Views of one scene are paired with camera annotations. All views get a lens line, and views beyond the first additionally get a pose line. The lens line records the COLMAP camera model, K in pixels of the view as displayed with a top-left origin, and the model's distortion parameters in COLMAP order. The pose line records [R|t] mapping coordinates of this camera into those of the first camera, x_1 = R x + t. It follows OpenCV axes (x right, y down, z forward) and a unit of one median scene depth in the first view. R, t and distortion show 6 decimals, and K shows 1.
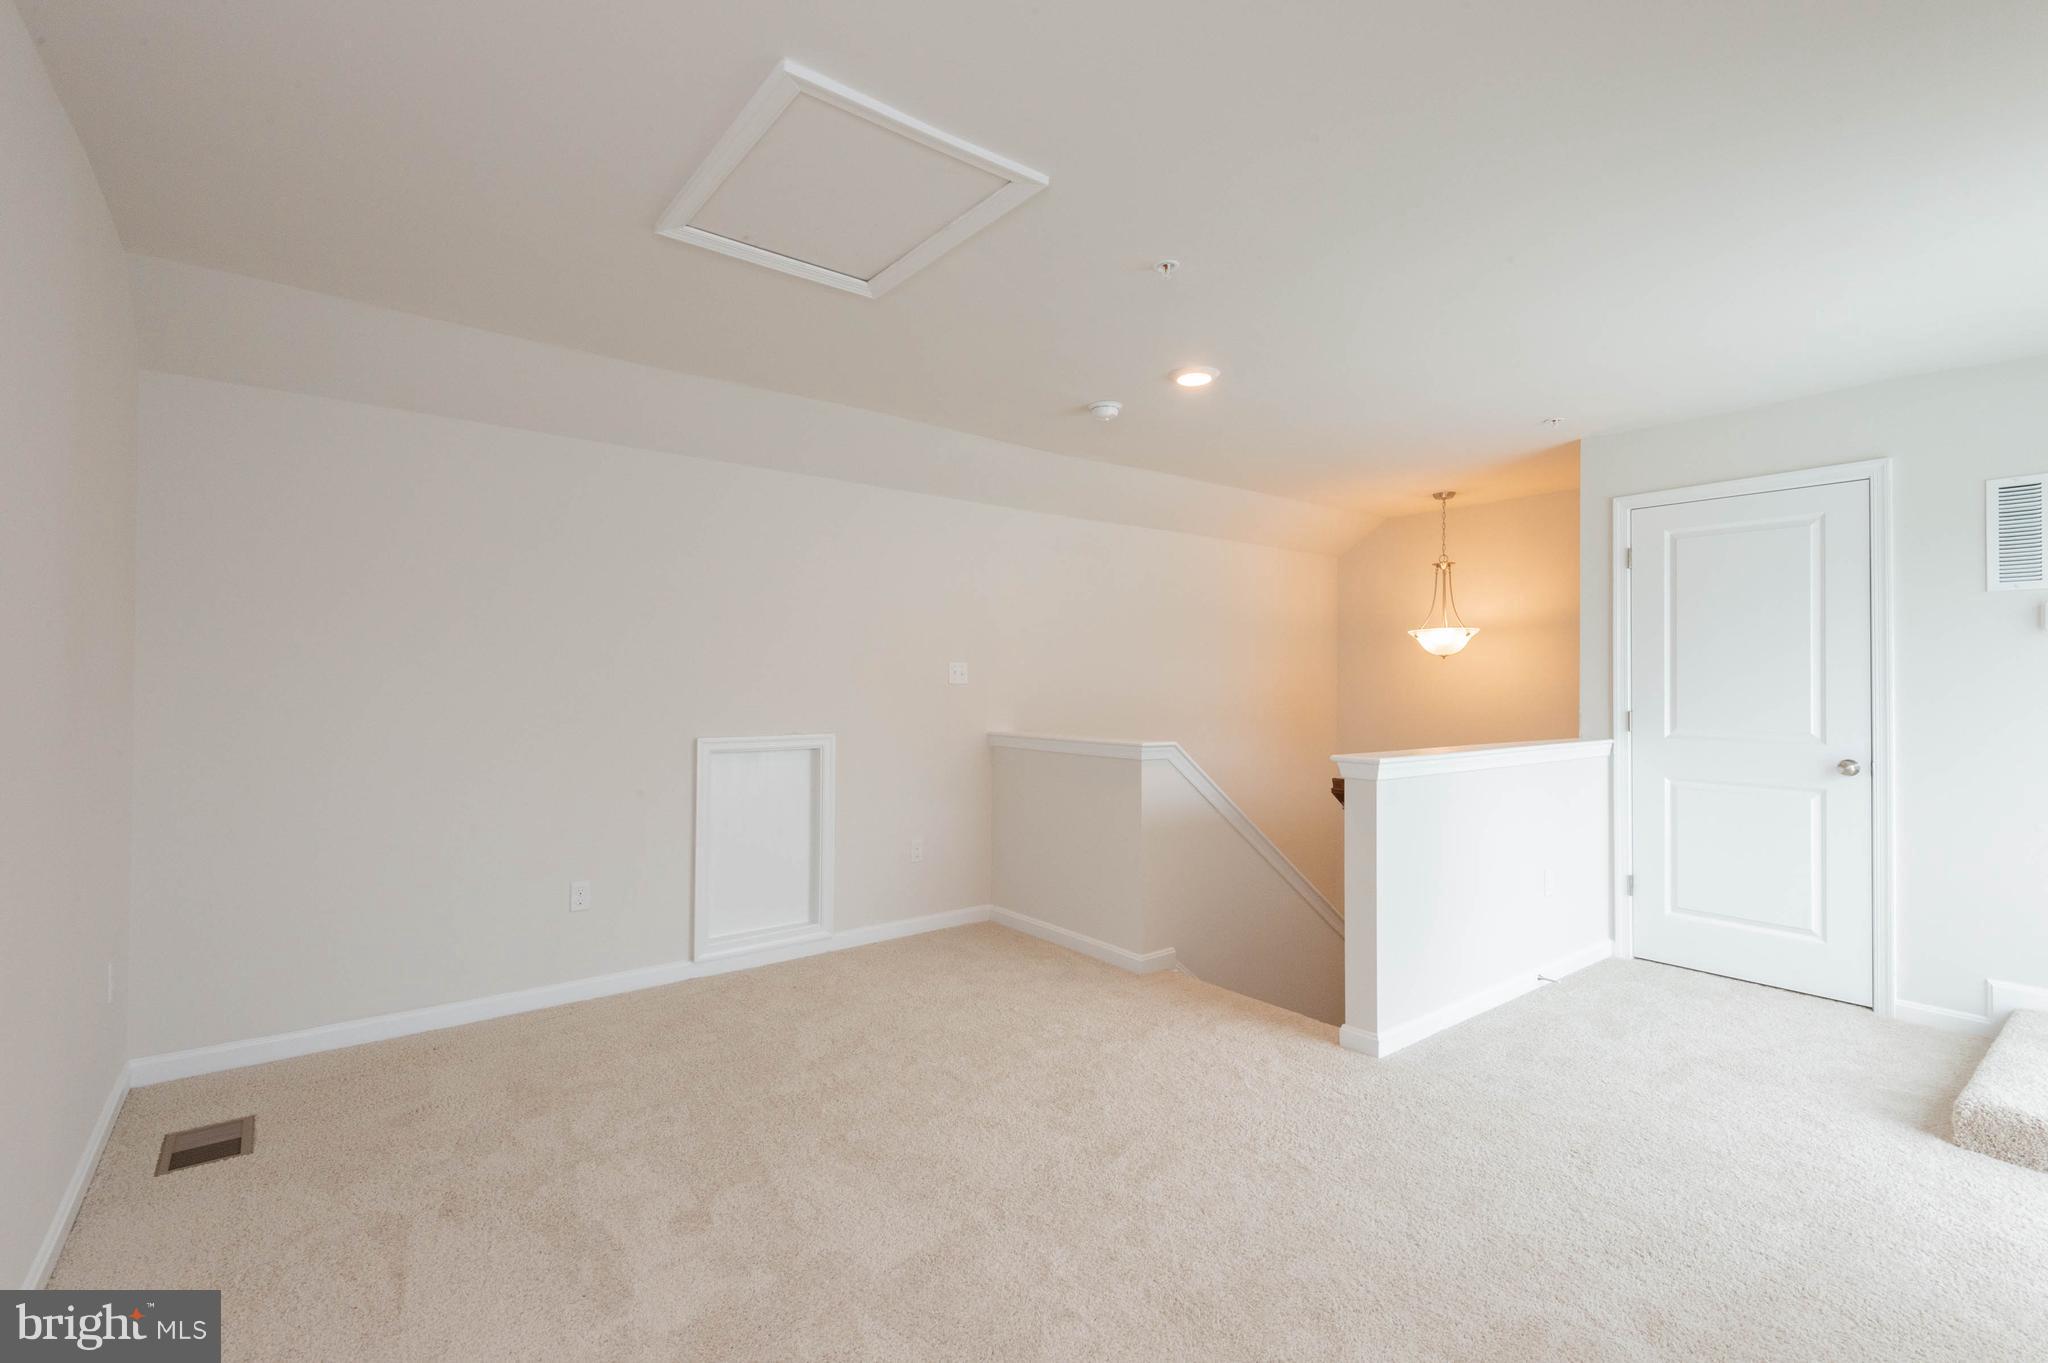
lens RADIAL K [[926.3, 0, 1028.9], [0, 926.3, 678.6], [0, 0, 1]] dist [0.023539, -0.006381]
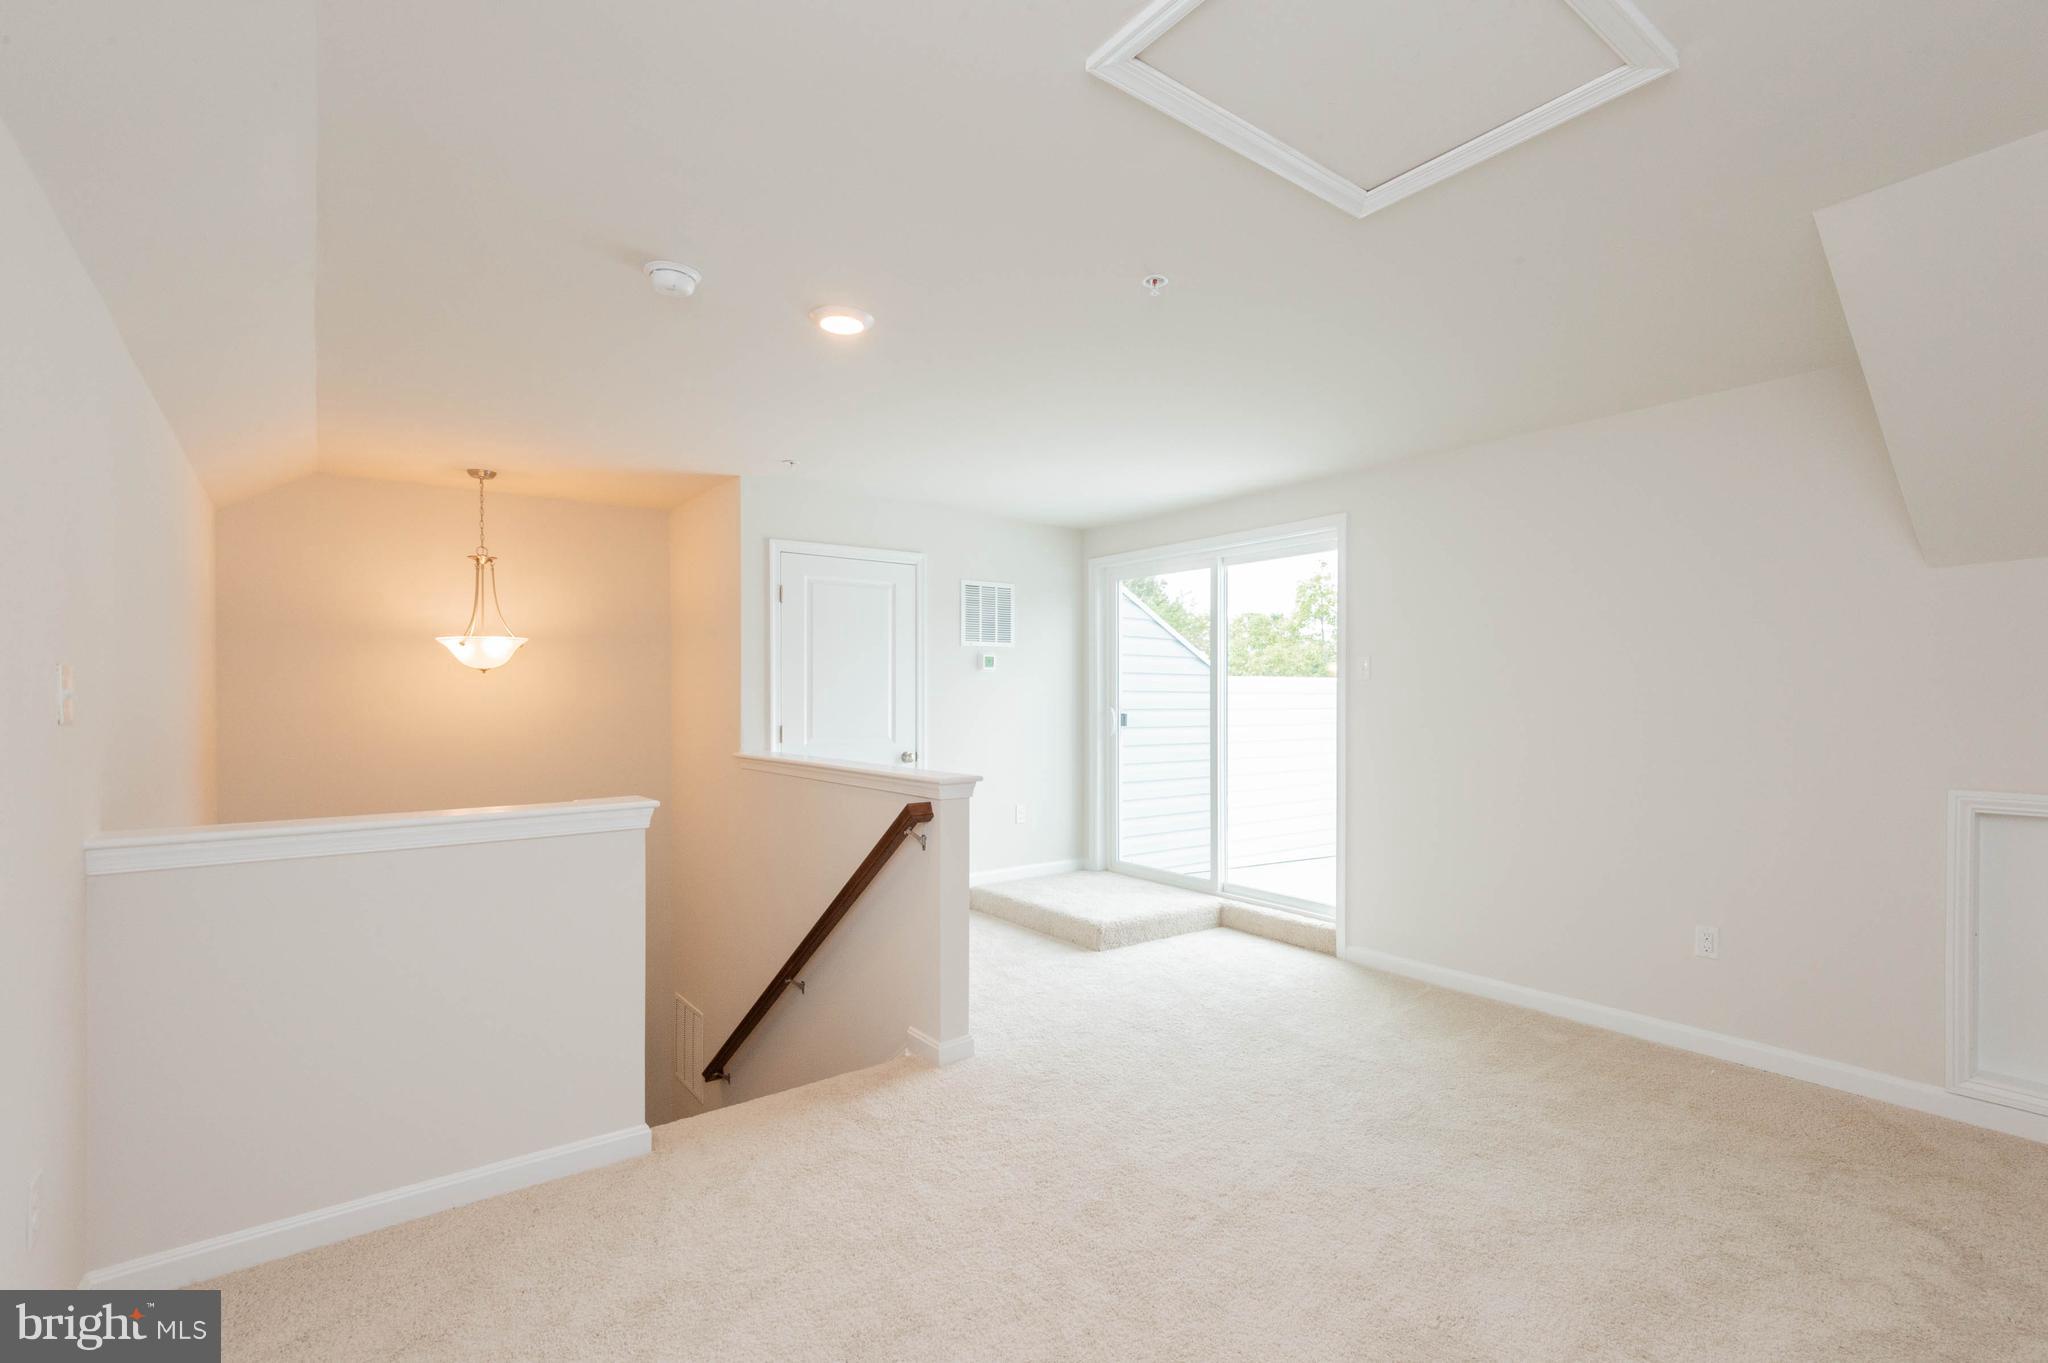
lens RADIAL K [[926.3, 0, 1028.6], [0, 926.3, 690.8], [0, 0, 1]] dist [0.023539, -0.006381]
pose [[0.001404, 0.002431, 0.999996, -0.524030], [-0.003688, 0.999990, -0.002425, -0.006476], [-0.999992, -0.003684, 0.001413, 0.711877]]
